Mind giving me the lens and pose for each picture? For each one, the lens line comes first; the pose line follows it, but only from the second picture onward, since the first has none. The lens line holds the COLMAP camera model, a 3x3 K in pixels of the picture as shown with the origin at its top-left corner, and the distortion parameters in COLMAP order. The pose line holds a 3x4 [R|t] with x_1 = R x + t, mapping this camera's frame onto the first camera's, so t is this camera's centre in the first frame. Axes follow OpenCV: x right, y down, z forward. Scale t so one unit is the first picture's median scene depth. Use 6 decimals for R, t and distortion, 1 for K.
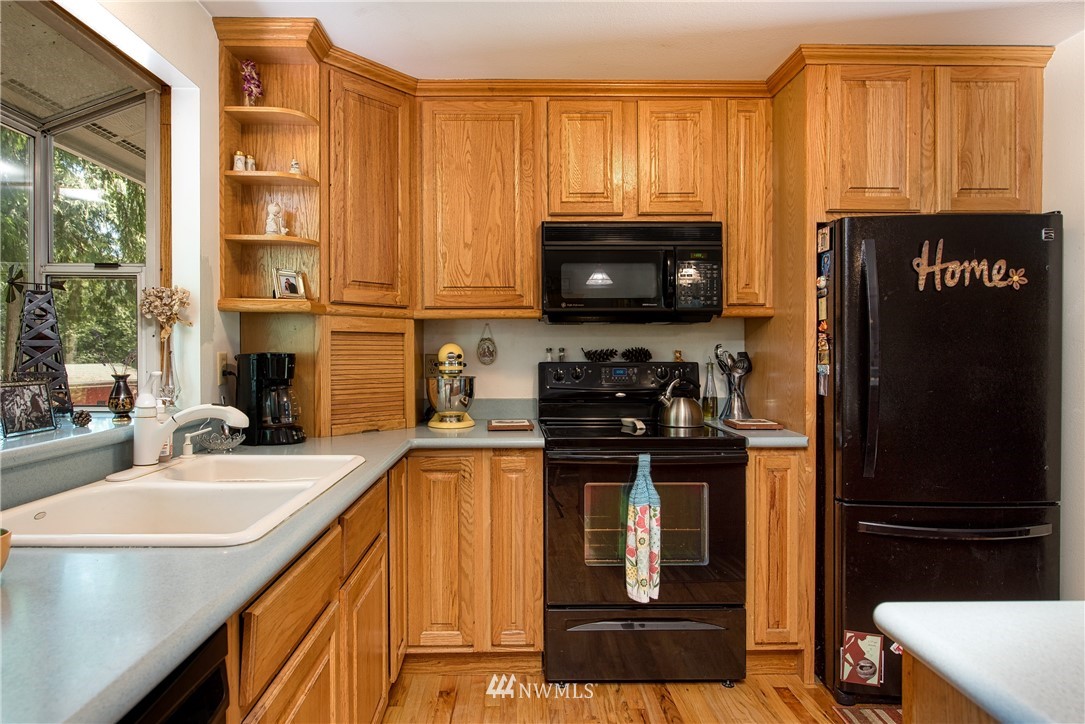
lens RADIAL K [[608.8, 0, 538.9], [0, 608.8, 359.0], [0, 0, 1]] dist [-0.002563, -0.000321]
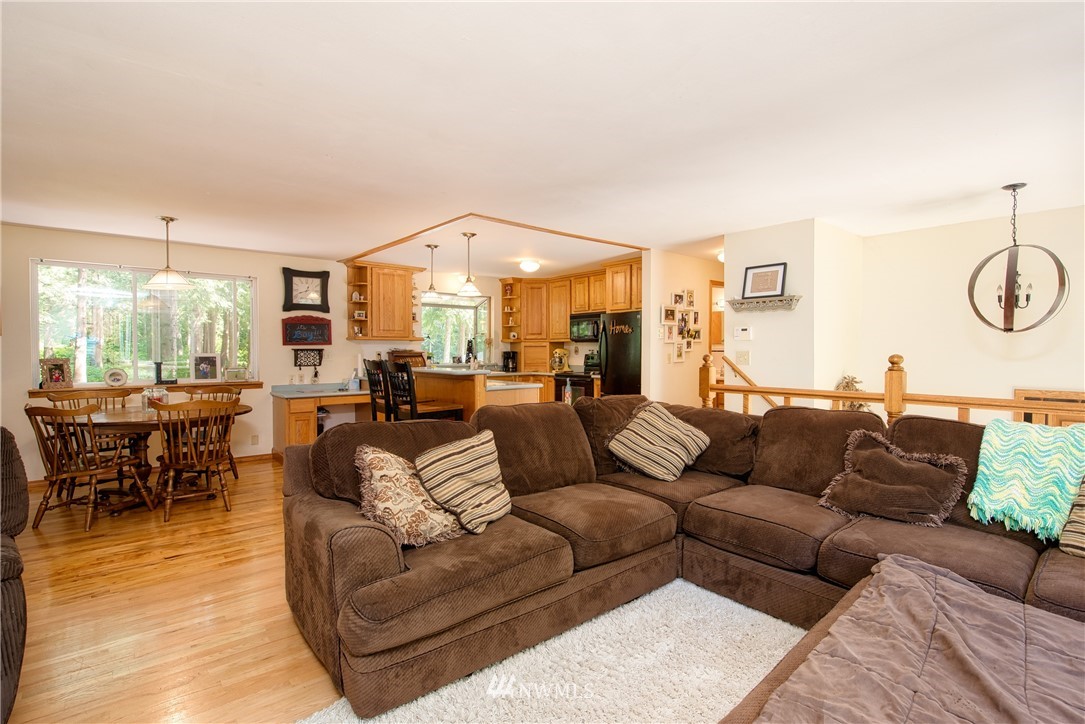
lens RADIAL K [[470.0, 0, 541.0], [0, 470.0, 359.7], [0, 0, 1]] dist [0.001288, 0.000039]
pose [[0.621052, 0.018453, -0.783552, 2.339045], [-0.010351, 0.999829, 0.015342, -0.003699], [0.783701, -0.001417, 0.621137, -0.936028]]
